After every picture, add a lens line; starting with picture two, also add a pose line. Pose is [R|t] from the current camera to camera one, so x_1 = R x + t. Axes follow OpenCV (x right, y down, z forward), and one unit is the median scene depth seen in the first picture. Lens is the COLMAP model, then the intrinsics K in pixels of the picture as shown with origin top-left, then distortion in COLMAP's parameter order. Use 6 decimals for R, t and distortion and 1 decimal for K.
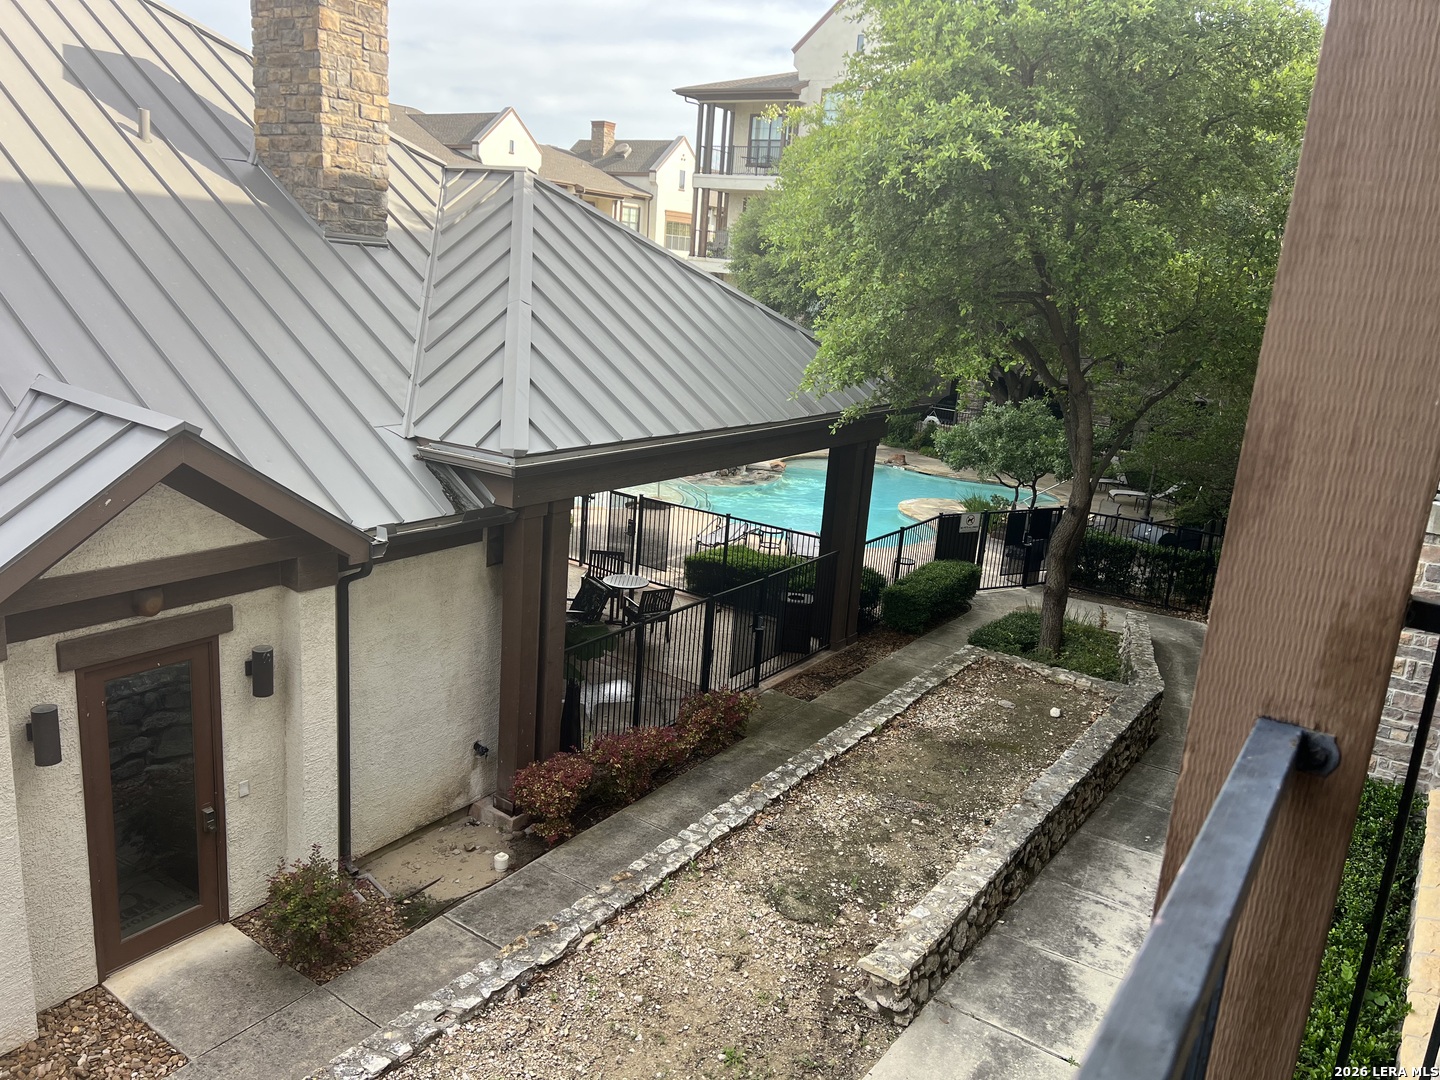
lens RADIAL K [[1089.0, 0, 719.8], [0, 1089.0, 533.9], [0, 0, 1]] dist [0.083020, -0.090114]
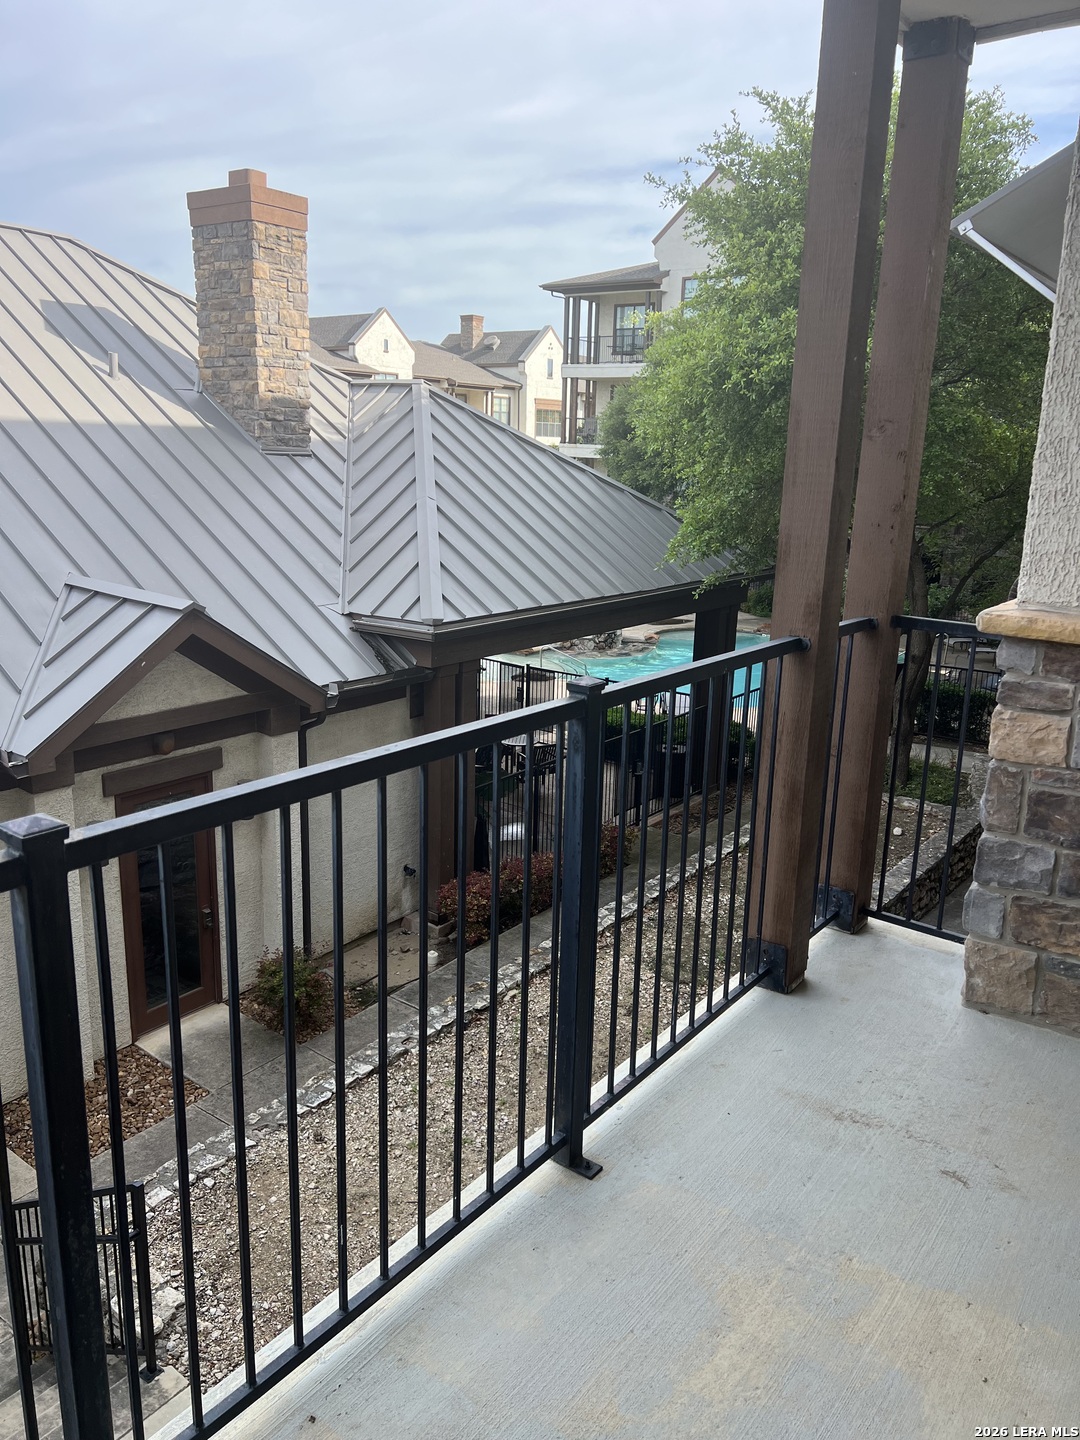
lens RADIAL K [[1128.1, 0, 543.5], [0, 1128.1, 724.1], [0, 0, 1]] dist [0.144592, -0.318840]
pose [[0.998244, -0.035546, -0.047379, -0.005596], [0.035527, 0.999368, -0.001248, 0.039109], [0.047394, -0.000437, 0.998876, -0.221346]]
